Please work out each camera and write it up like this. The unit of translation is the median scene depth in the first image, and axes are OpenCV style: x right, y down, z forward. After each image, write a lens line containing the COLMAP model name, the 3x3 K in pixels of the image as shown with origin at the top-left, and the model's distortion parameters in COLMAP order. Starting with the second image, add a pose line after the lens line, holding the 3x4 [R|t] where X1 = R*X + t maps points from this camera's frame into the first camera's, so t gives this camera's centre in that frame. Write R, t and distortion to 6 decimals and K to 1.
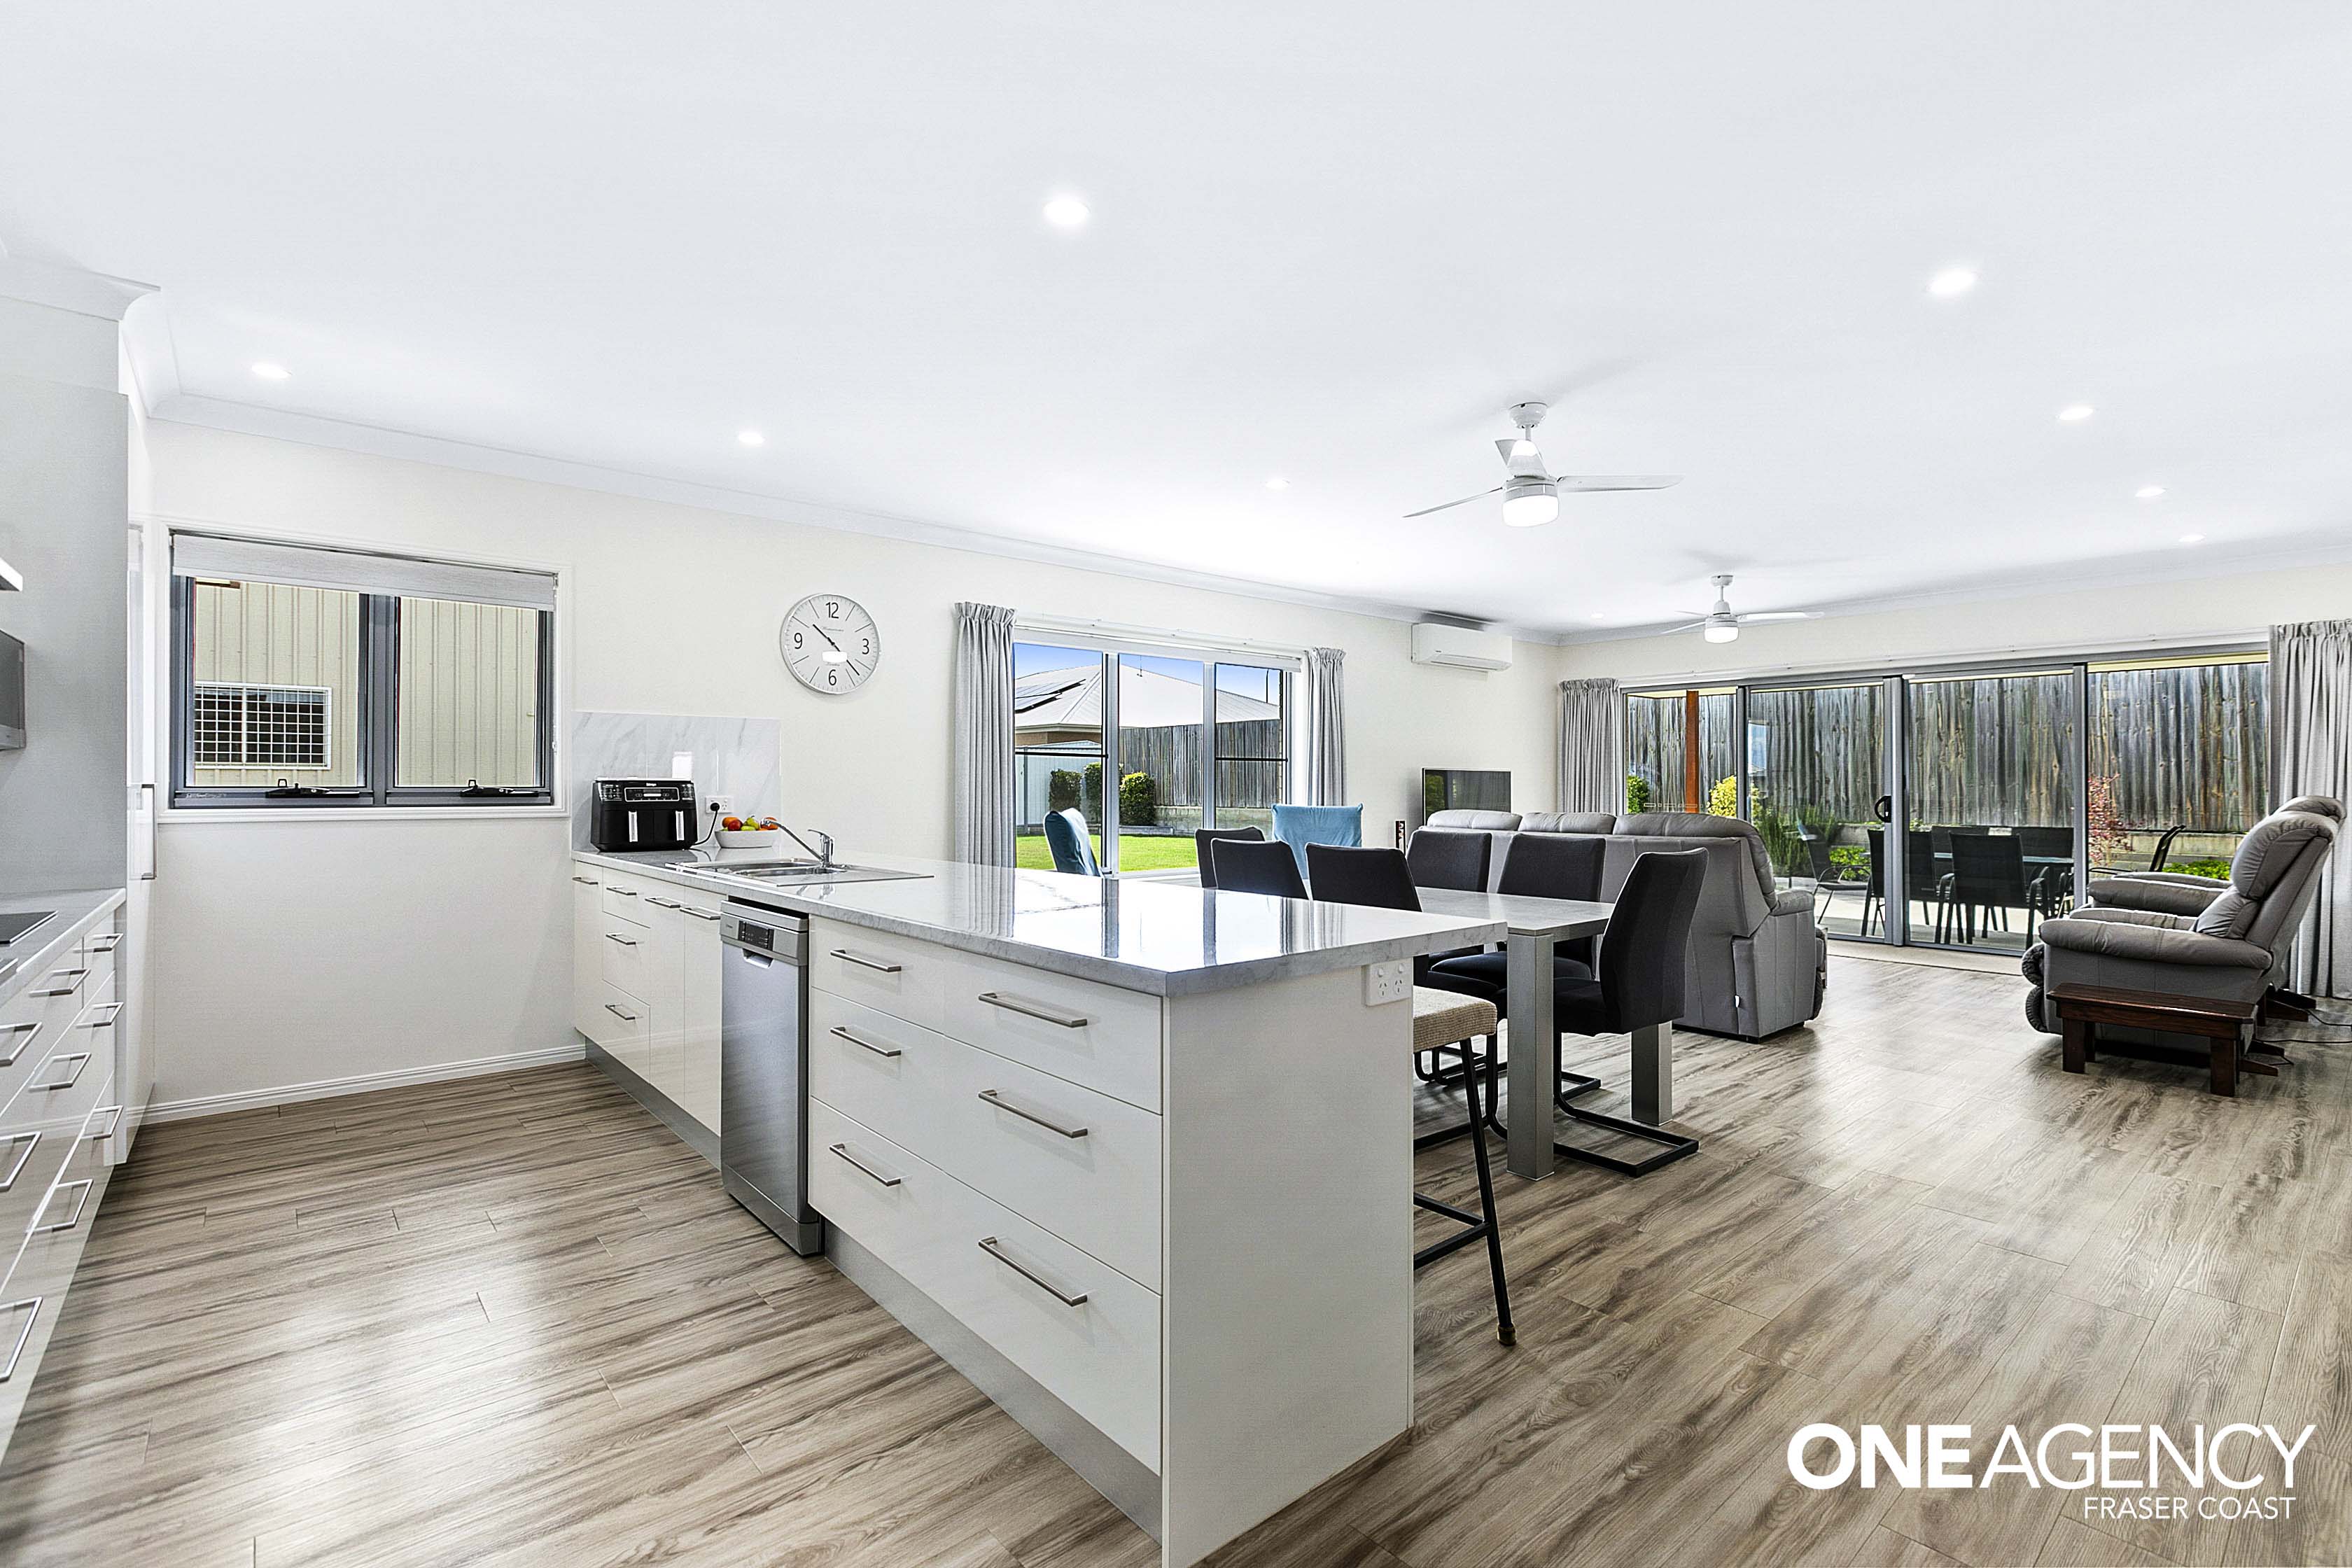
lens RADIAL K [[1078.6, 0, 1185.9], [0, 1078.6, 777.4], [0, 0, 1]] dist [0.005743, 0.000241]
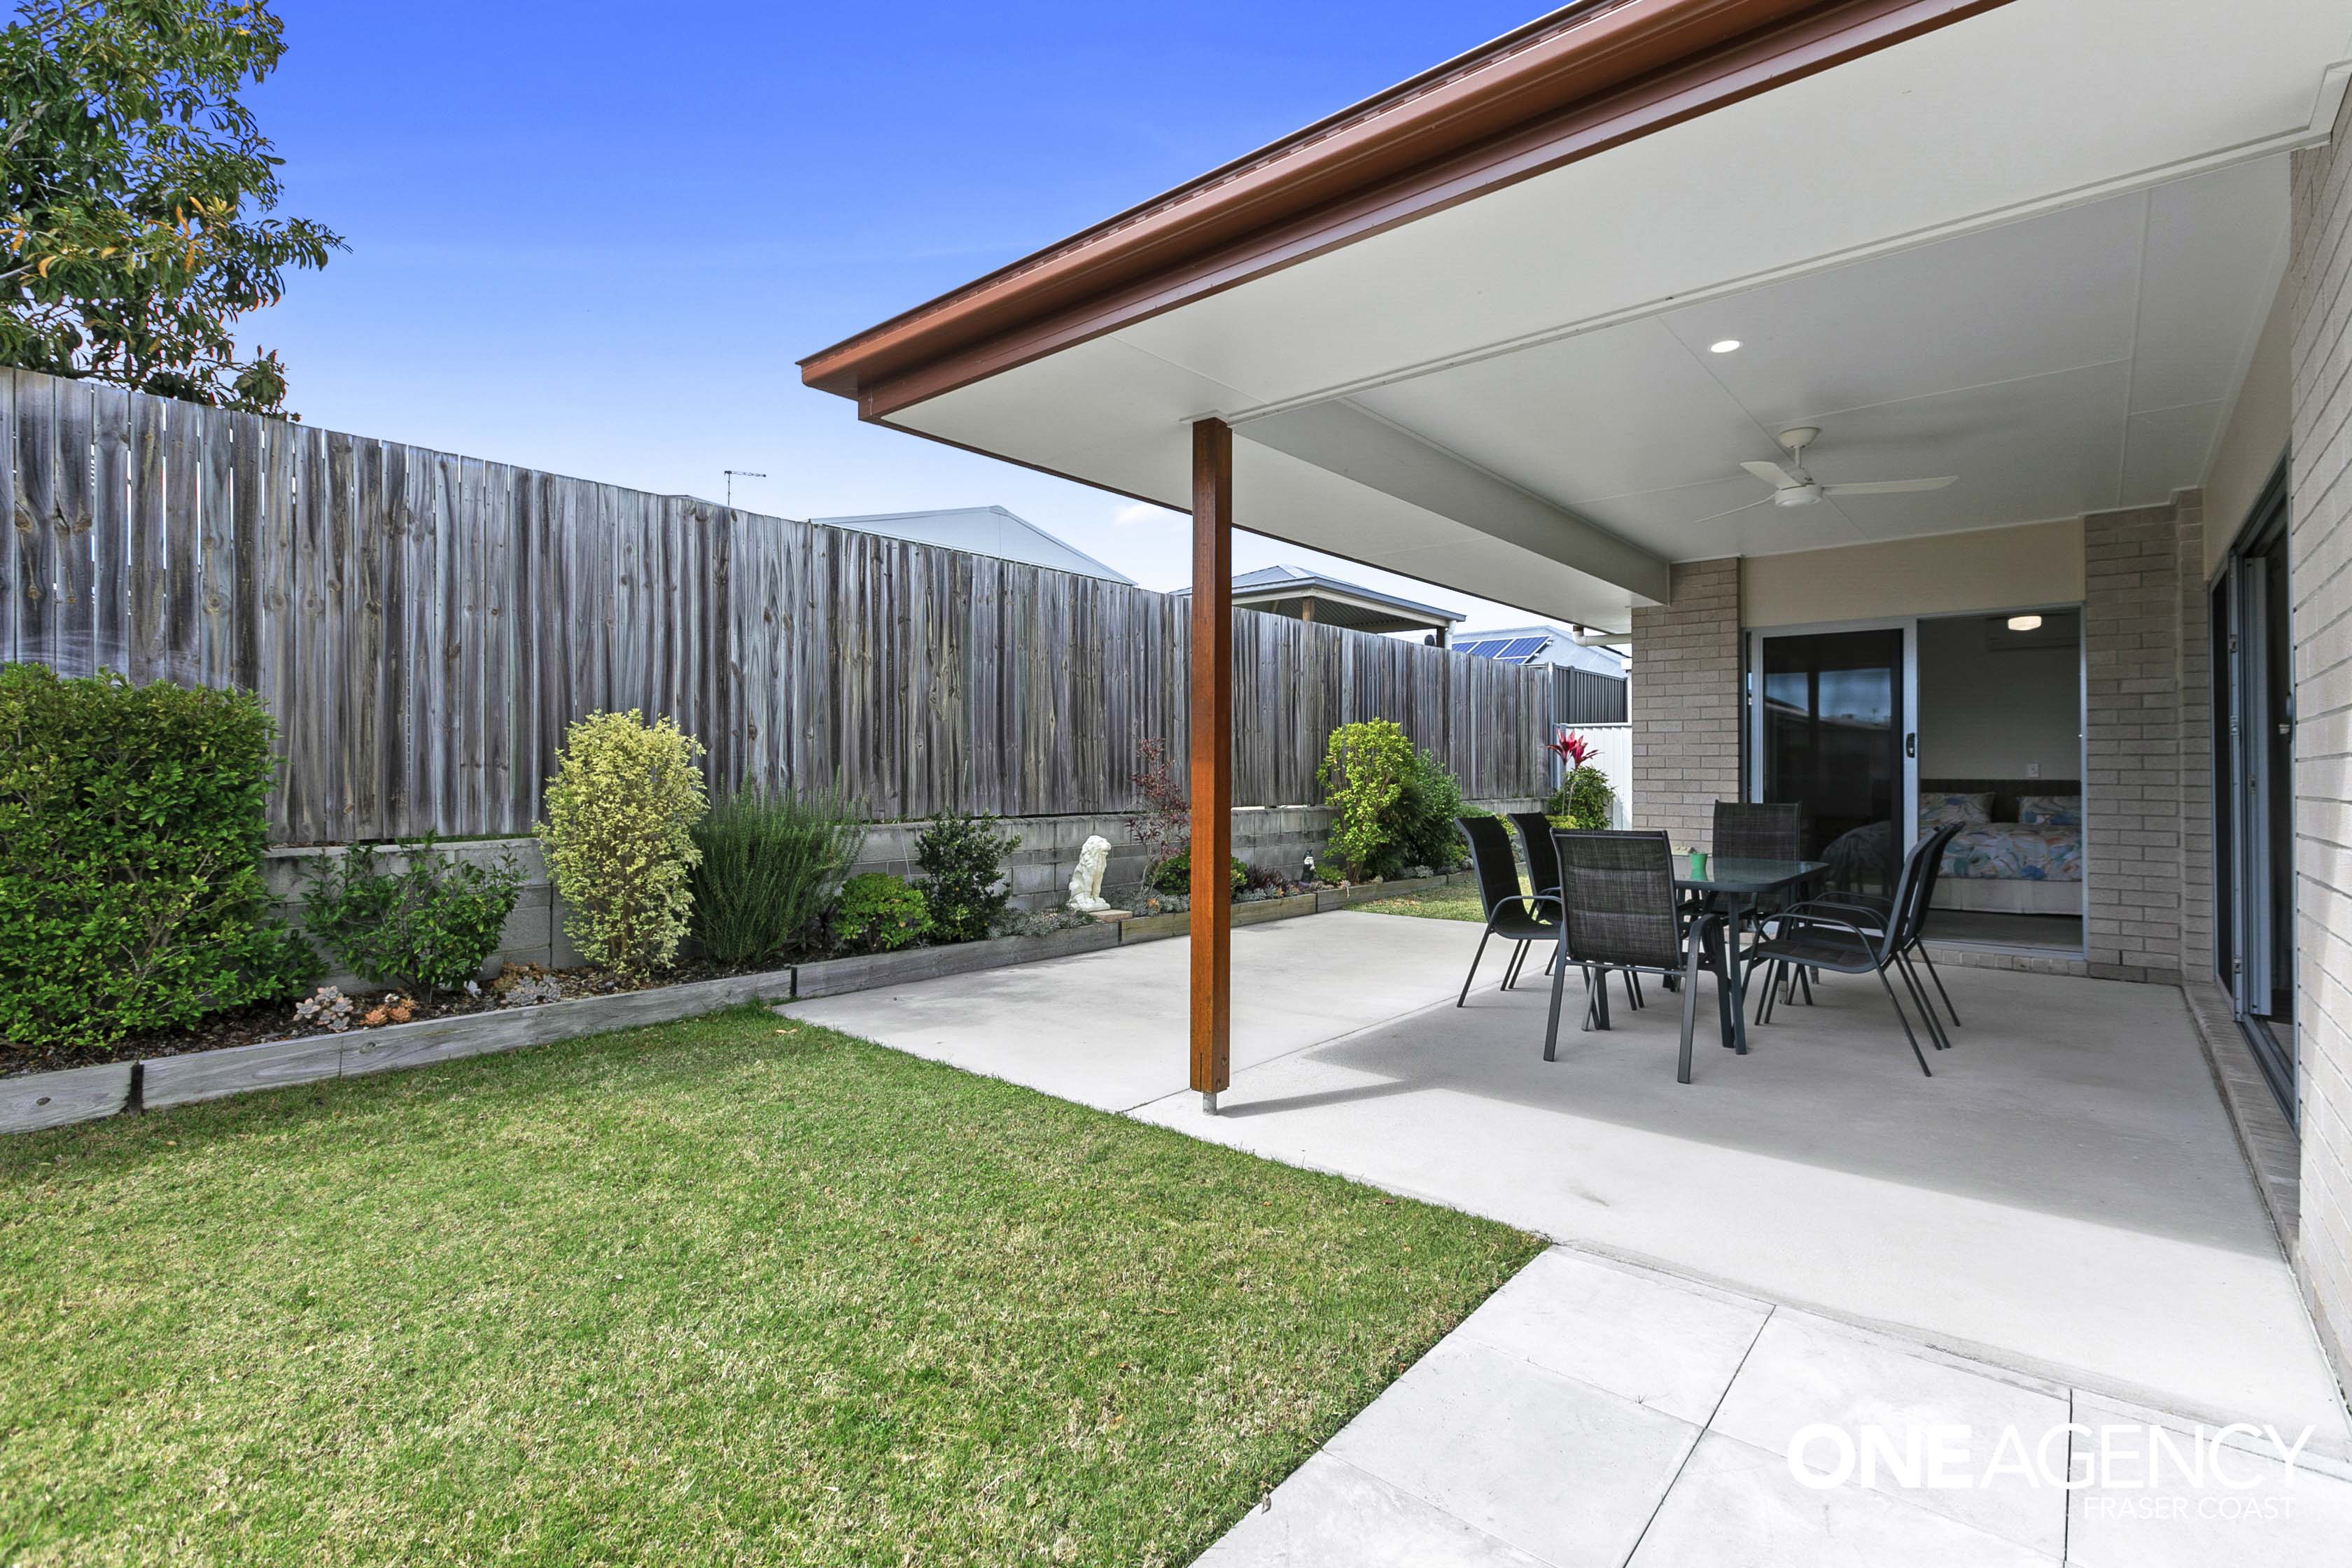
lens RADIAL K [[1078.6, 0, 1153.7], [0, 1078.6, 769.8], [0, 0, 1]] dist [0.005743, 0.000241]
pose [[-0.140176, -0.002532, 0.990123, 0.166426], [-0.012029, 0.999927, 0.000854, 0.020069], [-0.990054, -0.011791, -0.140196, 1.117180]]
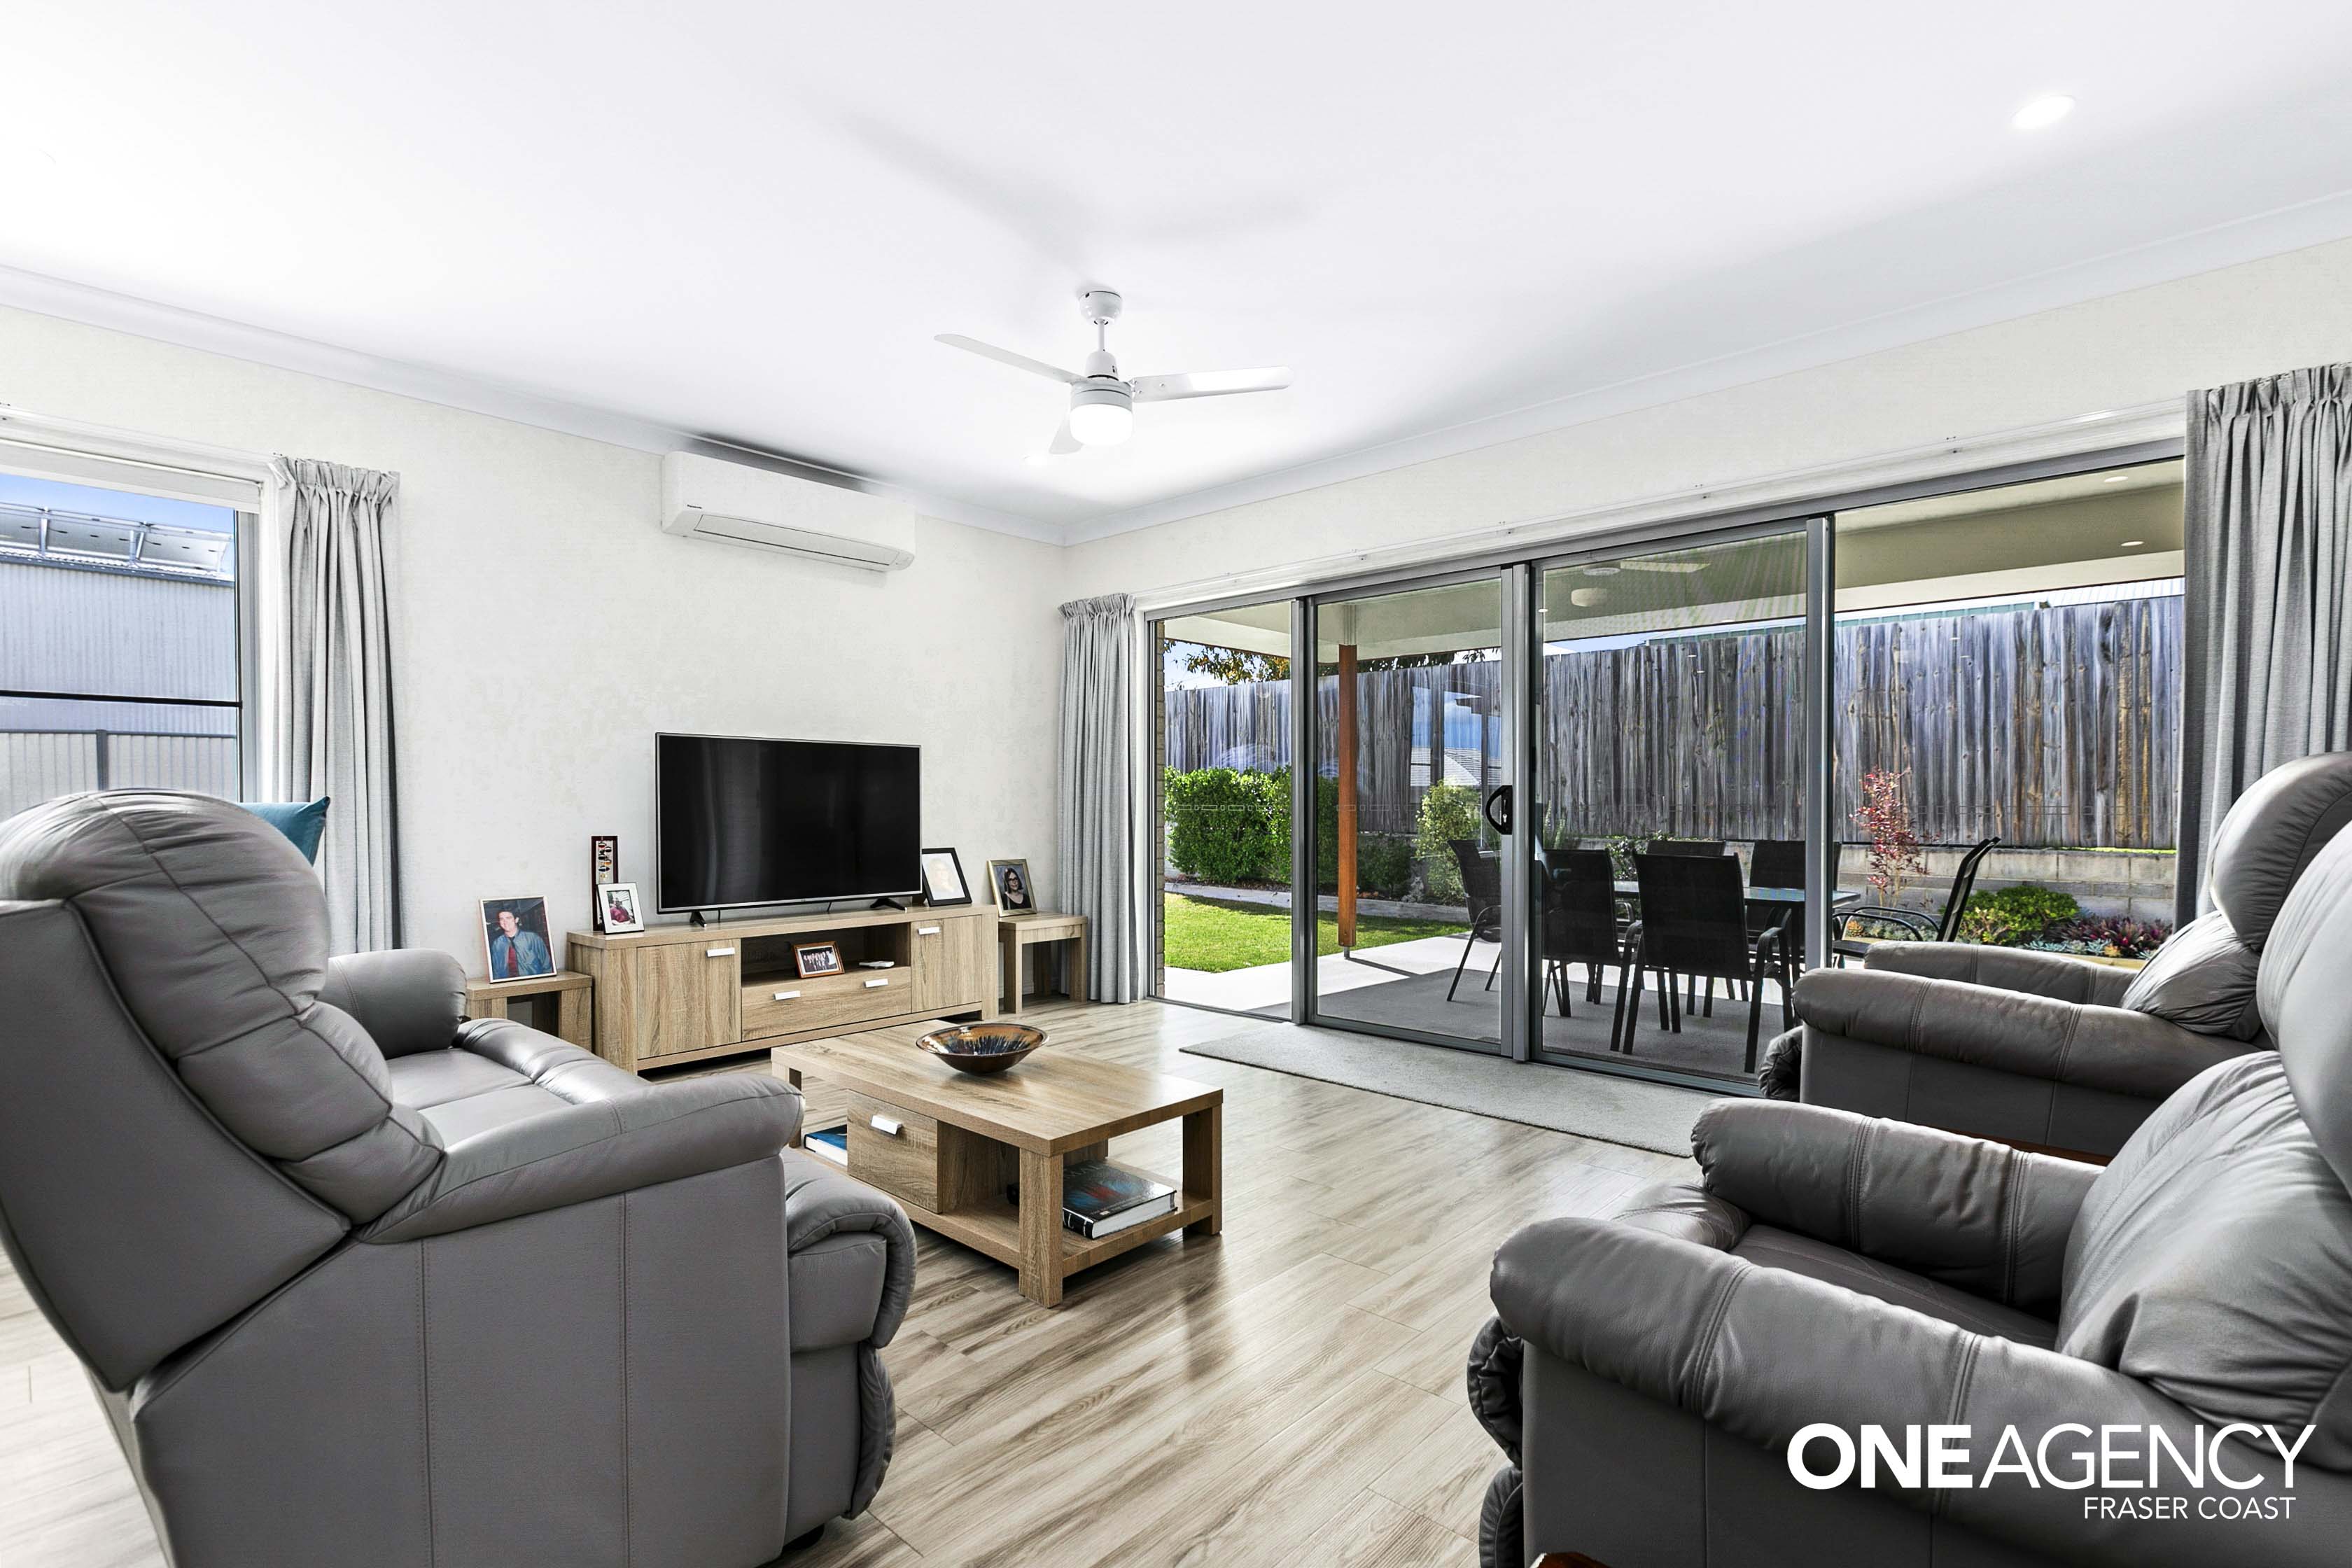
lens RADIAL K [[1078.6, 0, 1181.1], [0, 1078.6, 810.9], [0, 0, 1]] dist [0.005743, 0.000241]
pose [[0.994309, -0.000330, 0.106533, 0.303837], [-0.001212, 0.999896, 0.014404, 0.016401], [-0.106527, -0.014451, 0.994205, 0.338152]]
